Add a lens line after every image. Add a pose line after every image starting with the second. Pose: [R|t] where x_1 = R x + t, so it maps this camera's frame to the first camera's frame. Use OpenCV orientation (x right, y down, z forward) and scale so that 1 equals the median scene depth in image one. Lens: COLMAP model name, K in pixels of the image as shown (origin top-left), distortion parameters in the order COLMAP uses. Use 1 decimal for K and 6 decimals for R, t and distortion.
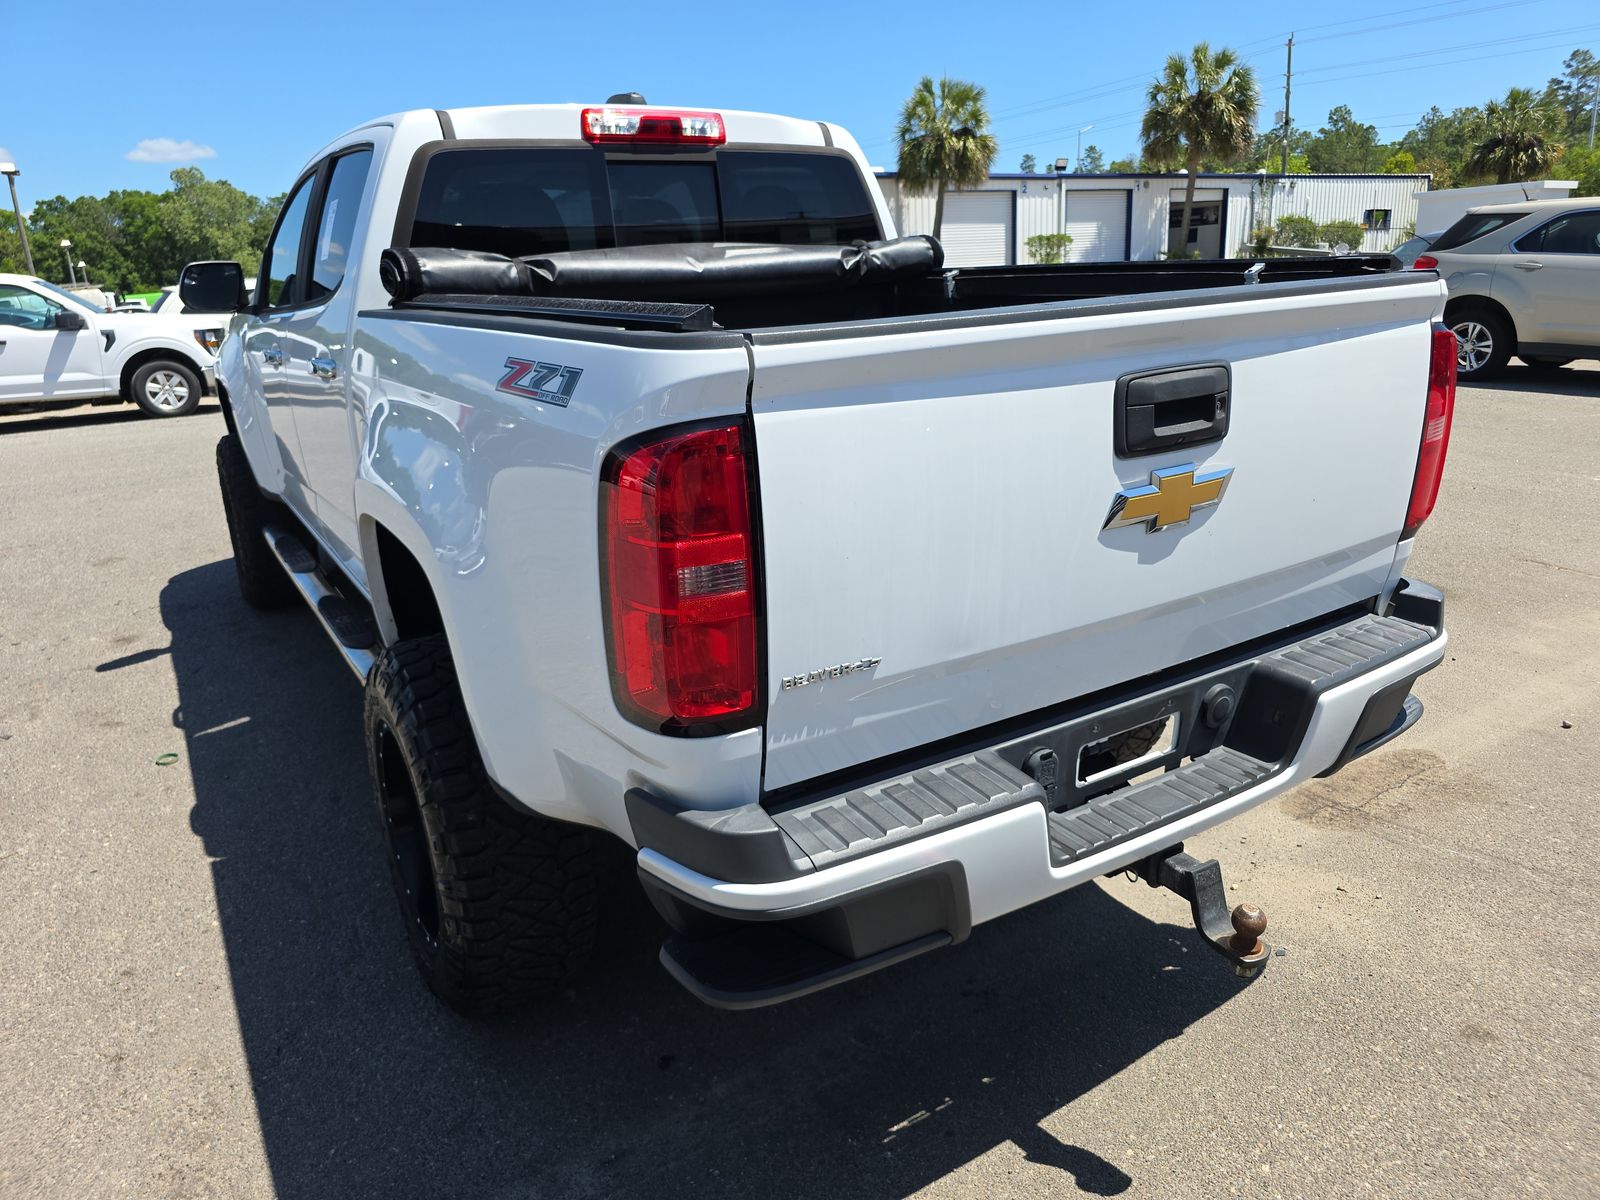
lens RADIAL K [[1086.7, 0, 799.3], [0, 1086.7, 589.2], [0, 0, 1]] dist [0.030792, -0.032708]
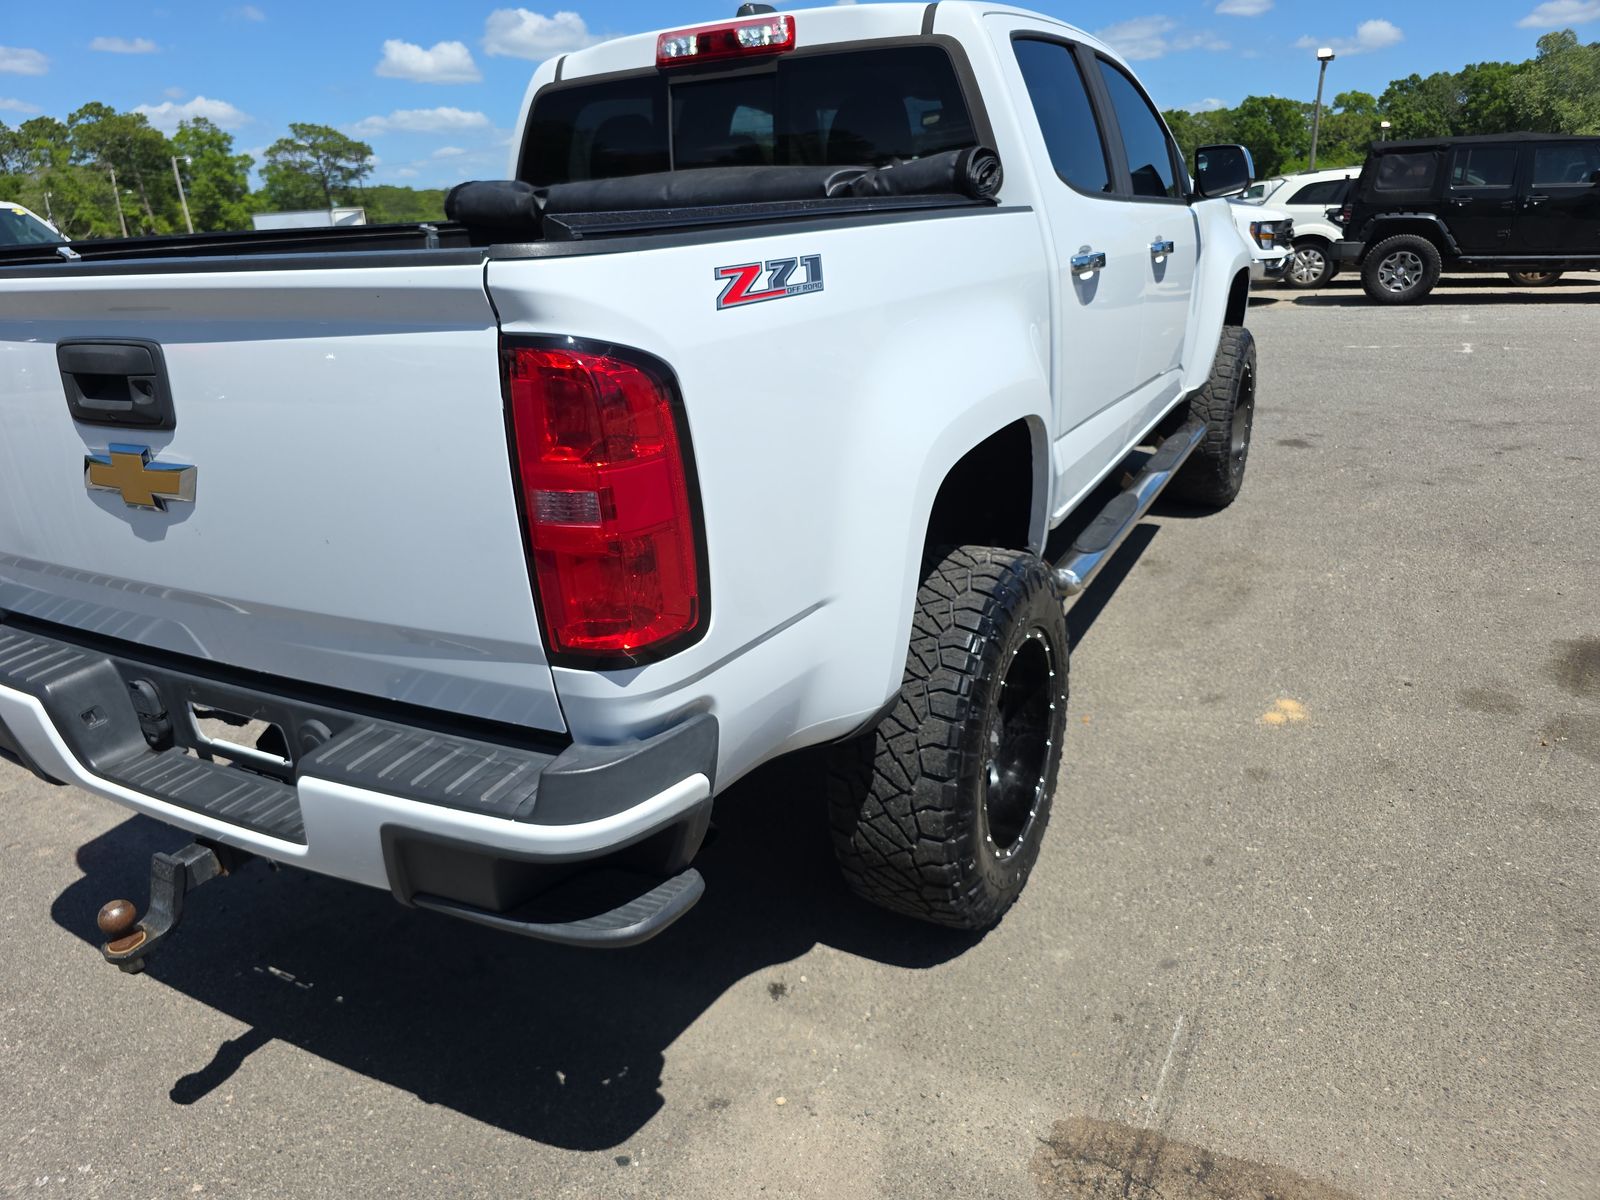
lens RADIAL K [[1097.8, 0, 800.0], [0, 1097.8, 600.0], [0, 0, 1]] dist [0.003859, -0.000235]
pose [[0.496418, 0.312994, -0.809694, 0.824502], [-0.225769, 0.947190, 0.227726, -0.190106], [0.838211, 0.069757, 0.540867, 0.557895]]
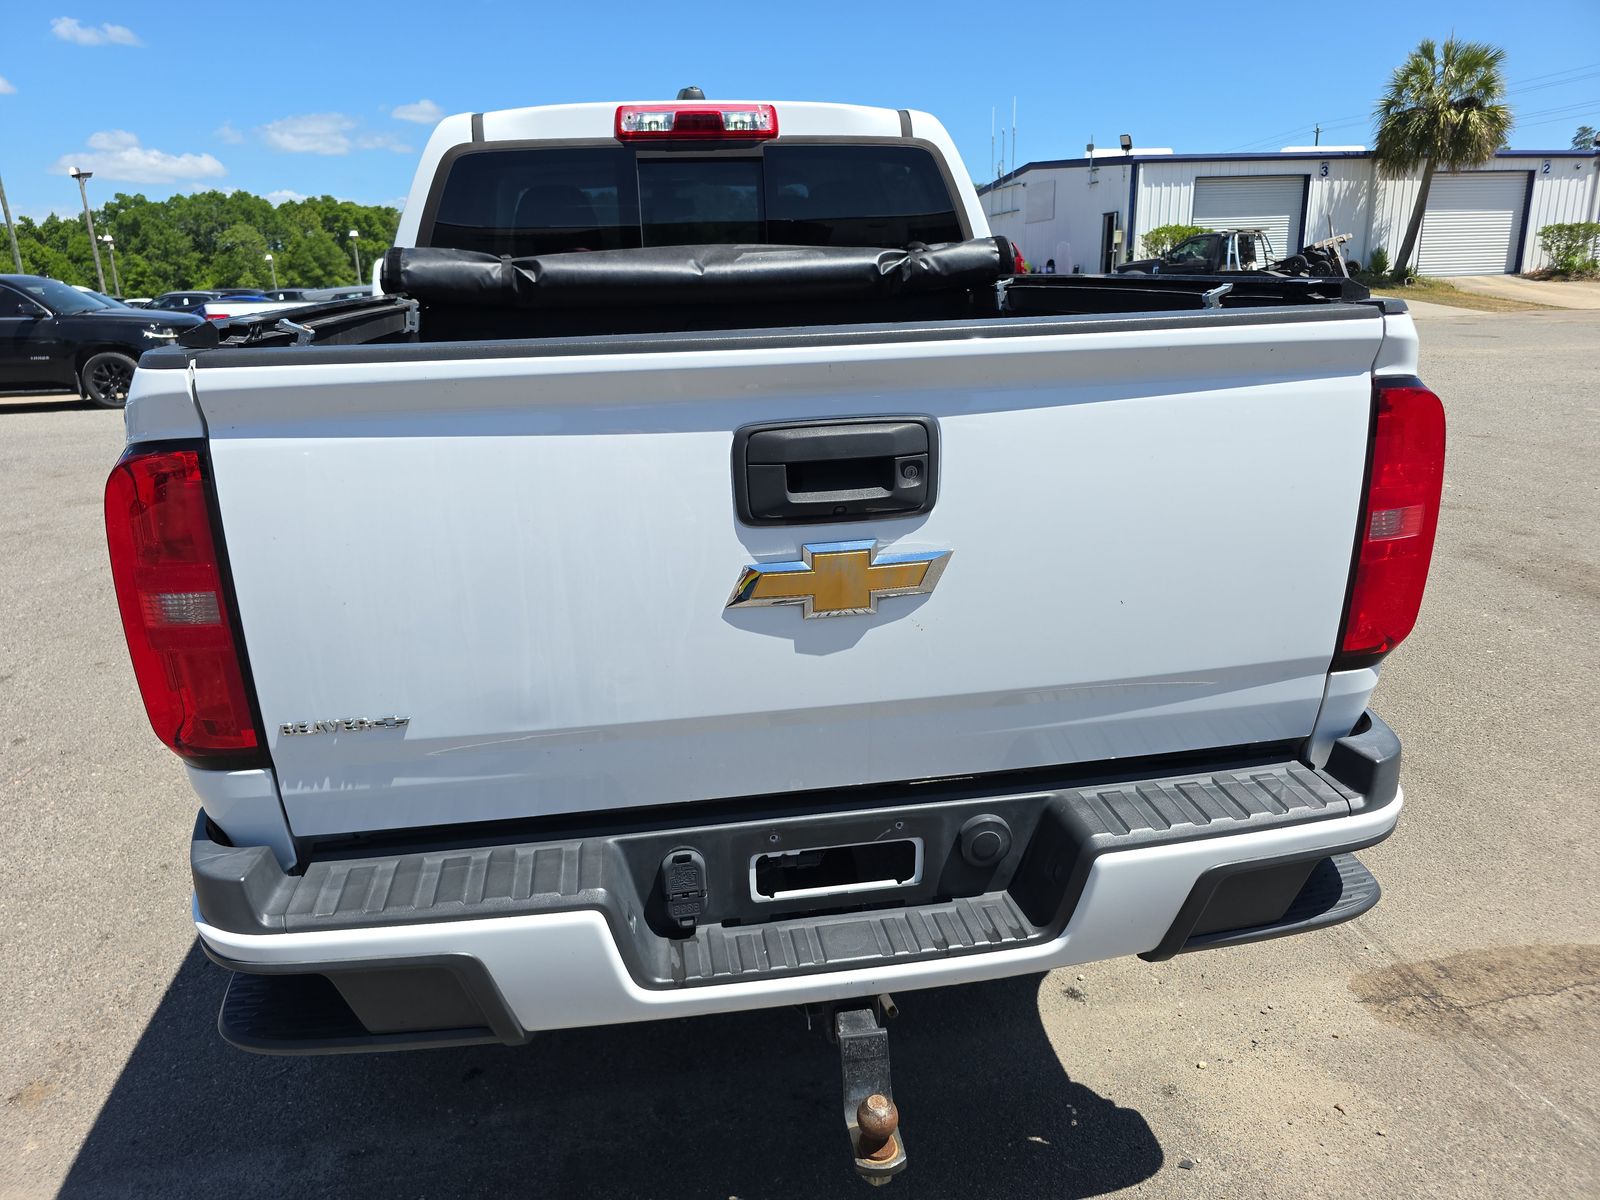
lens RADIAL K [[1081.0, 0, 792.8], [0, 1081.0, 603.5], [0, 0, 1]] dist [0.044437, -0.047348]
pose [[0.921426, 0.130526, -0.365975, 0.346363], [-0.122180, 0.991442, 0.045985, -0.056312], [0.368845, 0.002343, 0.929488, 0.138119]]
